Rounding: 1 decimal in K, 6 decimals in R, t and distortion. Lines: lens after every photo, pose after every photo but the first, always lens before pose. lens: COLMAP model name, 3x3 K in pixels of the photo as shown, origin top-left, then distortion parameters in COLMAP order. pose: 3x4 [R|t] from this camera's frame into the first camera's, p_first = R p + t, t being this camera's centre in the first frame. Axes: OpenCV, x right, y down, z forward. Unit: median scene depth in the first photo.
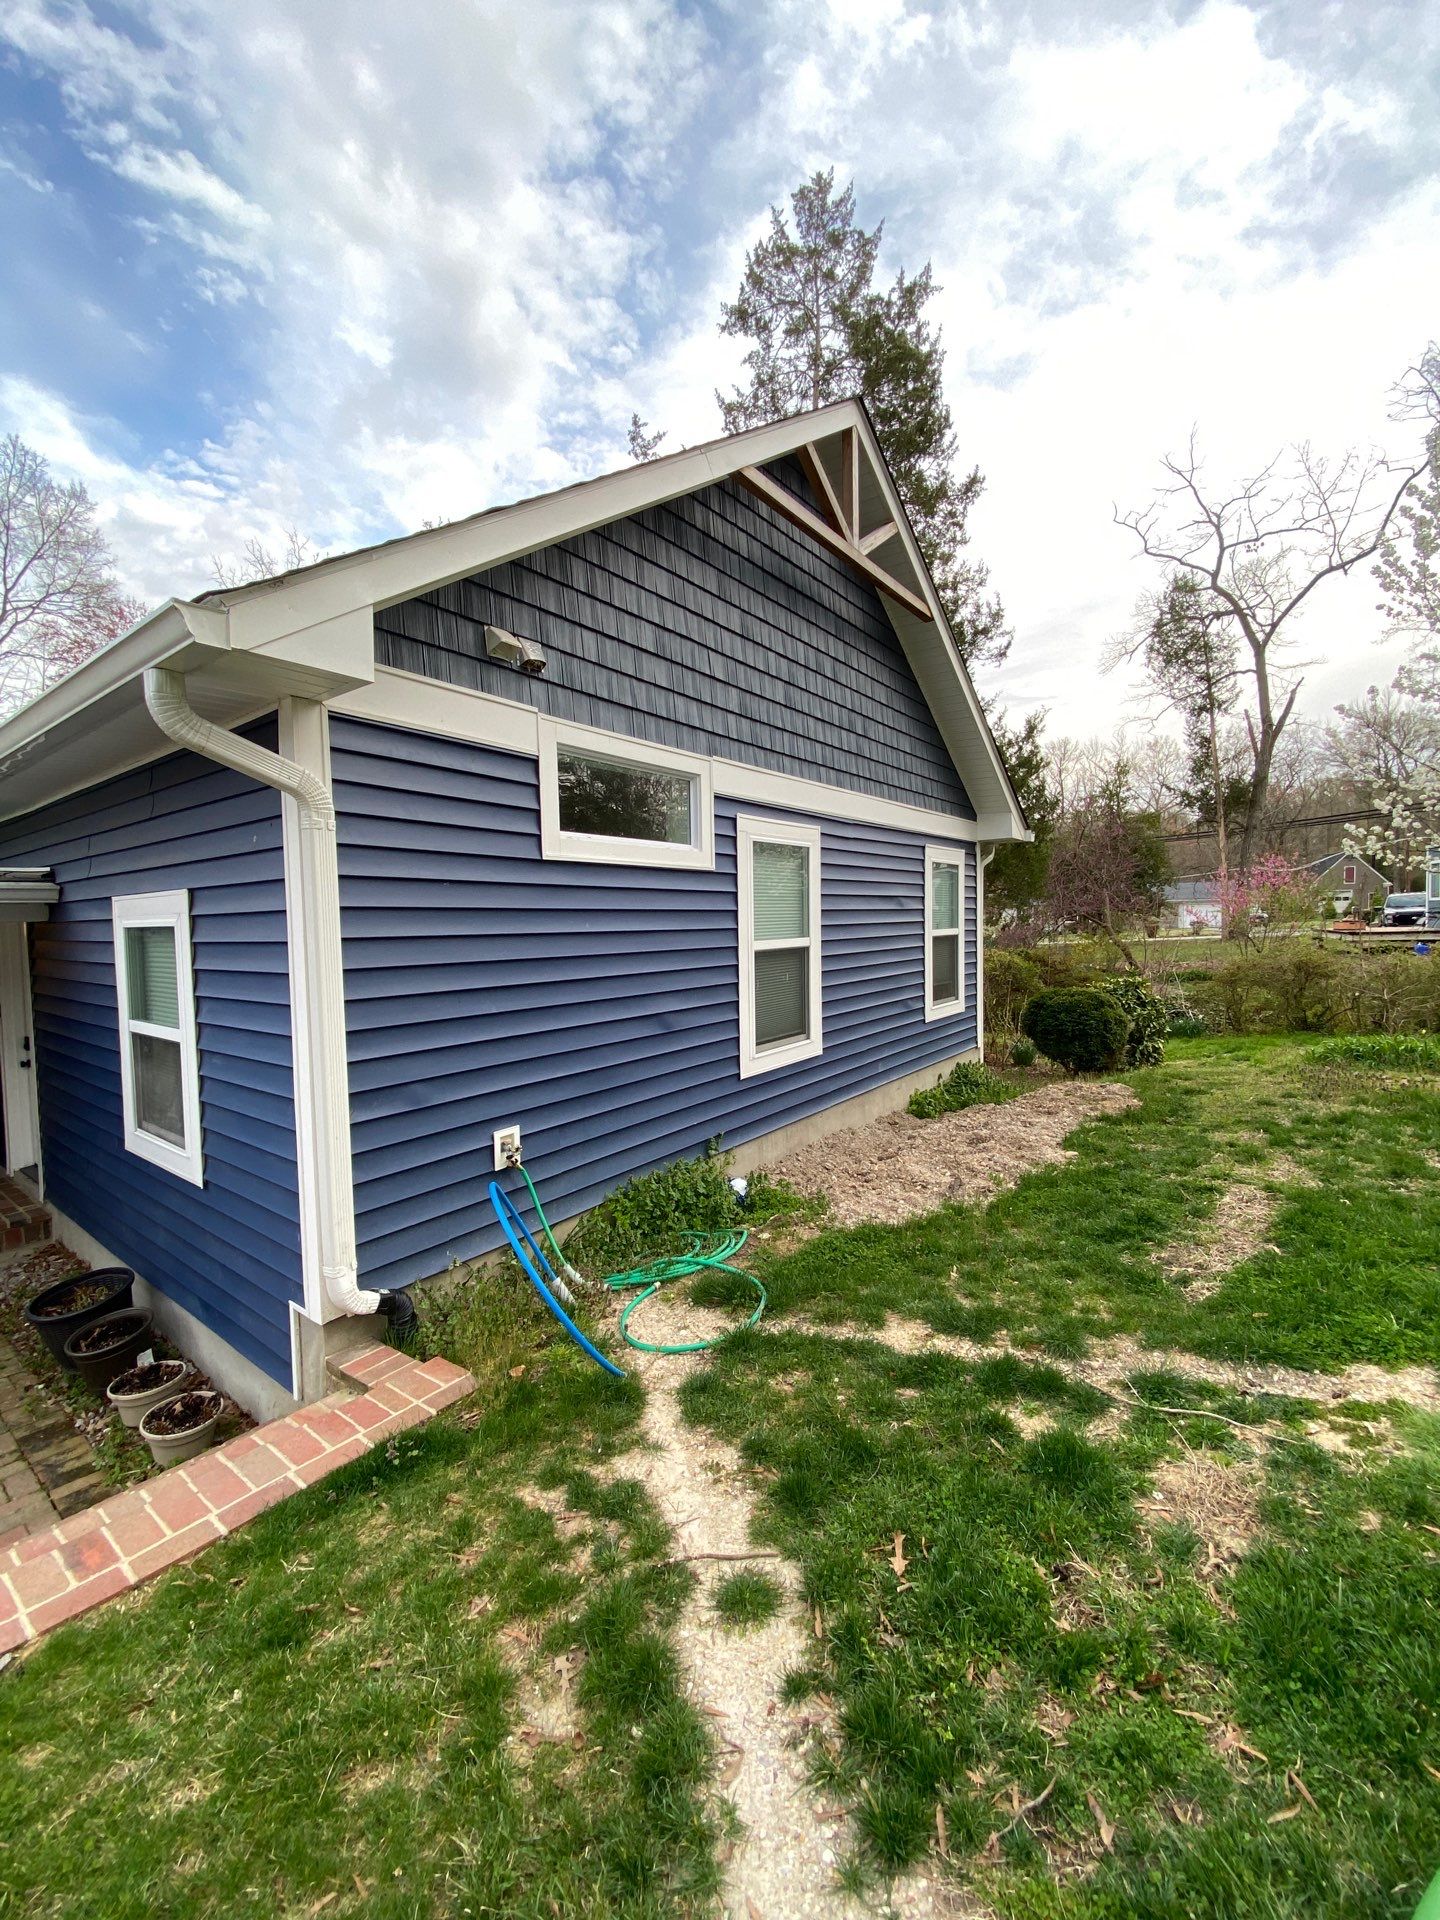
lens RADIAL K [[769.9, 0, 751.9], [0, 769.9, 969.7], [0, 0, 1]] dist [0.001080, -0.015098]
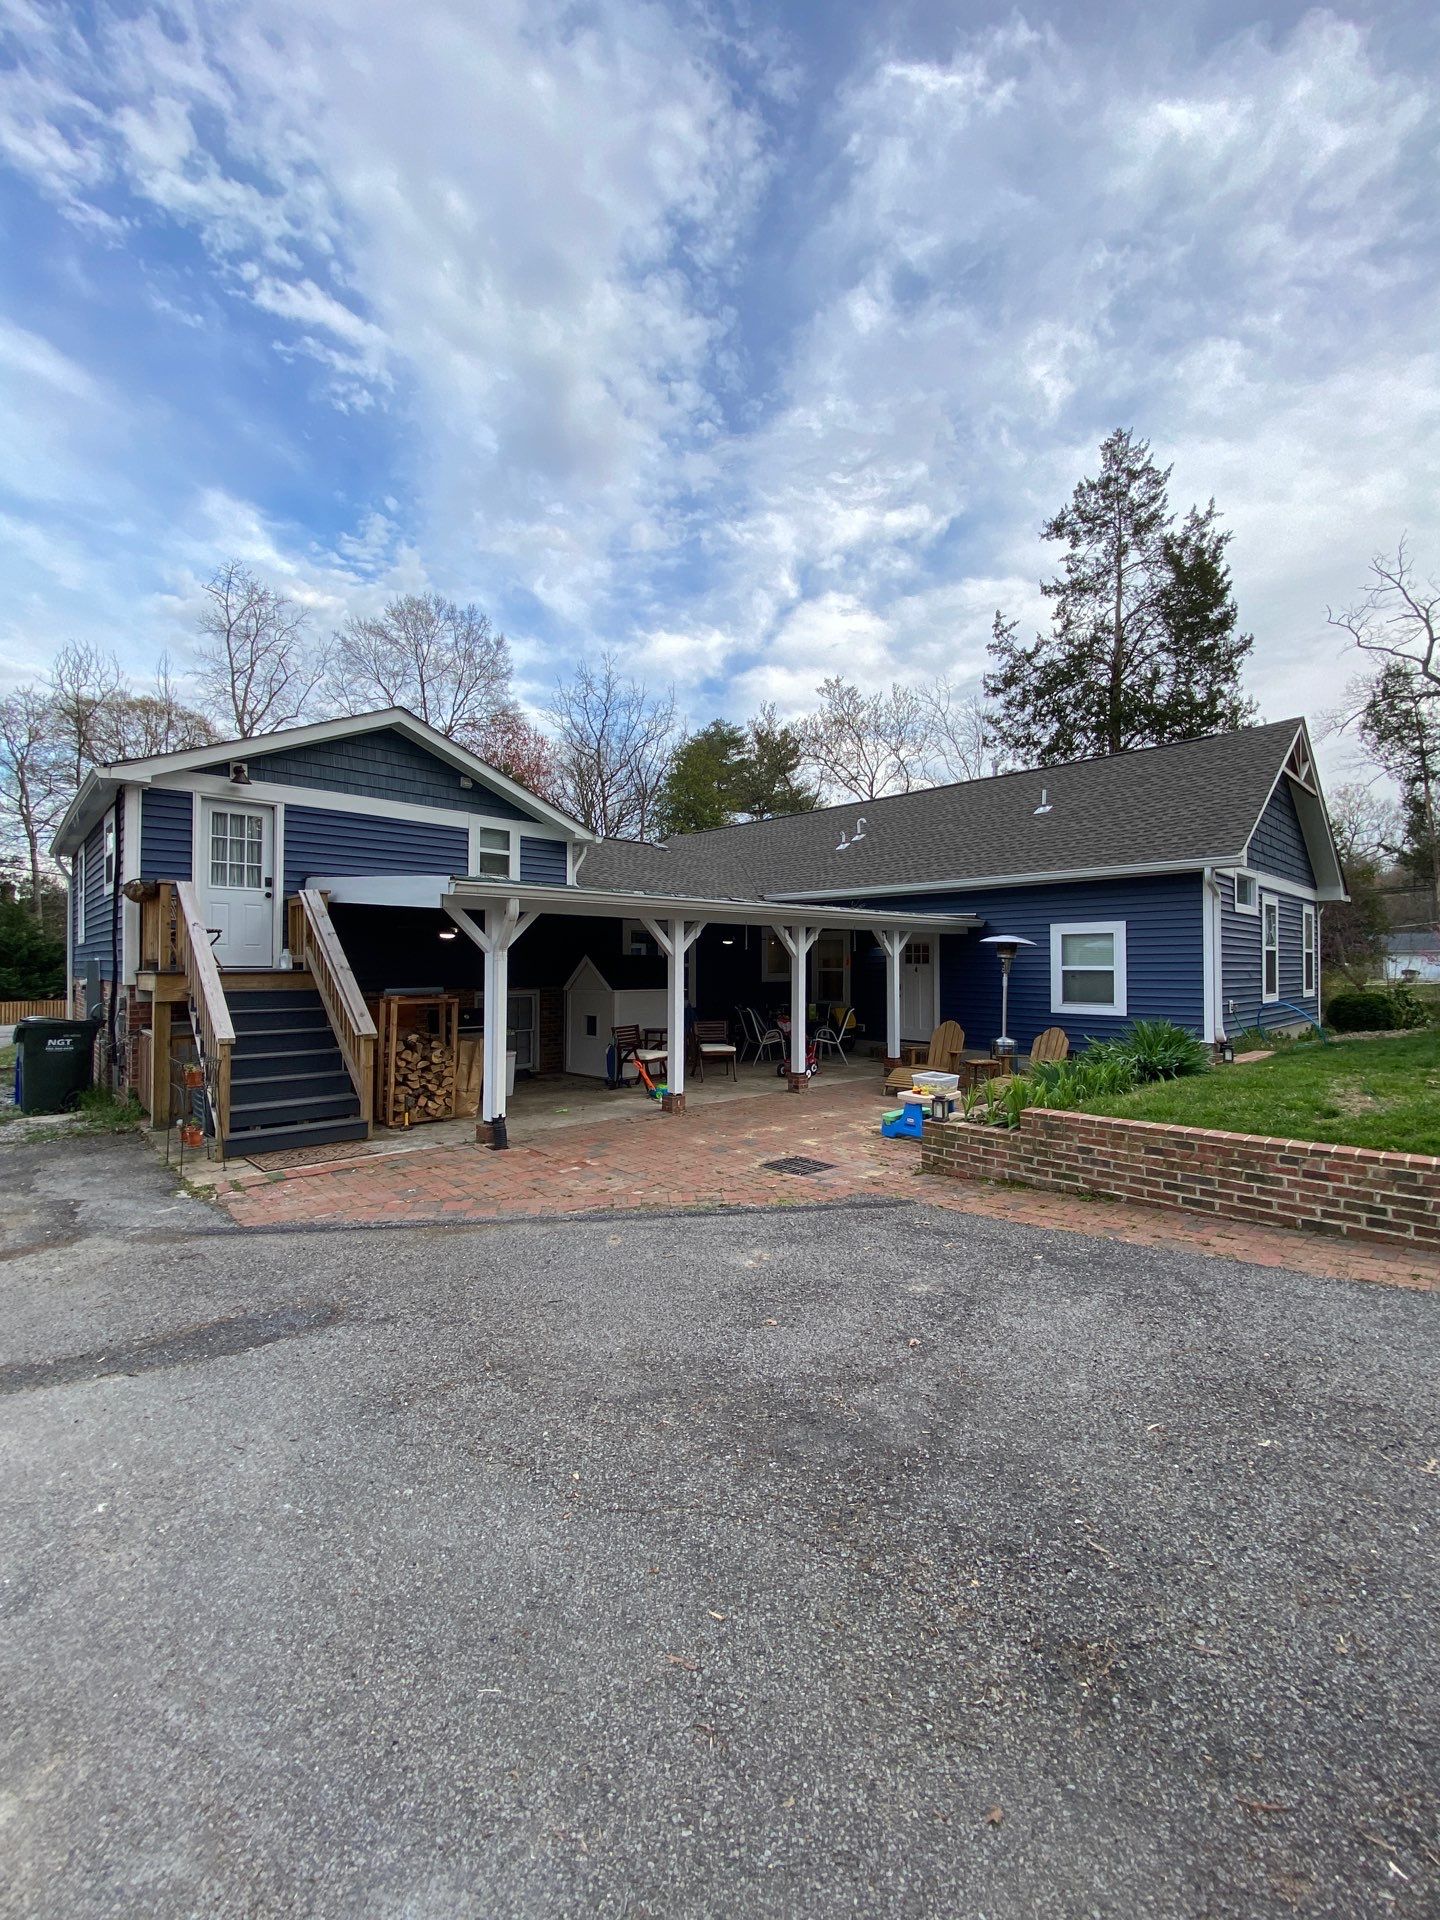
lens RADIAL K [[769.9, 0, 751.9], [0, 769.9, 969.7], [0, 0, 1]] dist [0.001080, -0.015098]
pose [[0.985054, 0.017107, -0.171394, -0.177575], [-0.027934, 0.997749, -0.060961, 0.034806], [0.169965, 0.064838, 0.983315, -0.246768]]
